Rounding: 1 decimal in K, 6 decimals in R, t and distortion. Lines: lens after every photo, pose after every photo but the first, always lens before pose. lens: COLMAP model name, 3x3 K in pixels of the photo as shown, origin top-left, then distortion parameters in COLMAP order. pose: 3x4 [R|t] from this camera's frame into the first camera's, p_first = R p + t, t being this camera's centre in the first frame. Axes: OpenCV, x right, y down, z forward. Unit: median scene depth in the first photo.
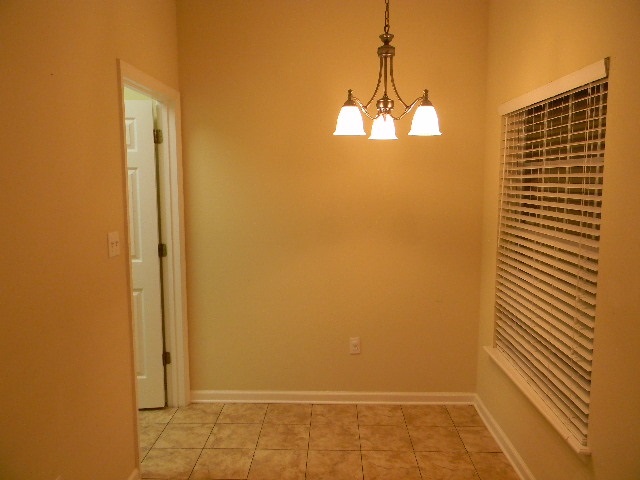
lens RADIAL K [[517.8, 0, 320.0], [0, 517.8, 240.0], [0, 0, 1]] dist [0.015113, 0.010376]
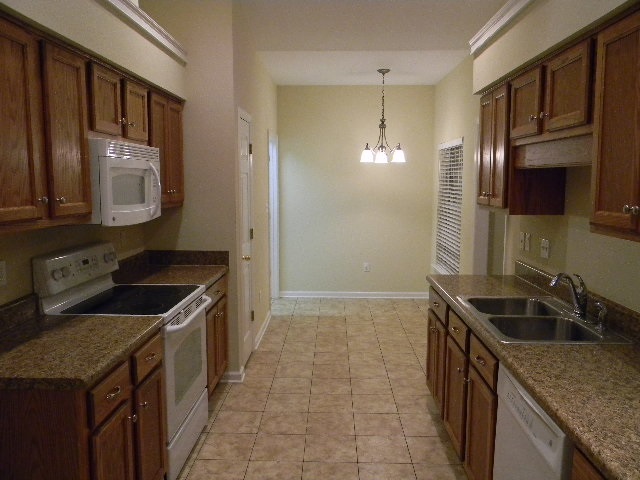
lens RADIAL K [[517.8, 0, 320.0], [0, 517.8, 240.0], [0, 0, 1]] dist [0.015113, 0.010376]
pose [[0.999994, 0.002061, 0.002867, -0.147117], [-0.002075, 0.999984, 0.005169, 0.127790], [-0.002857, -0.005175, 0.999983, -1.231616]]
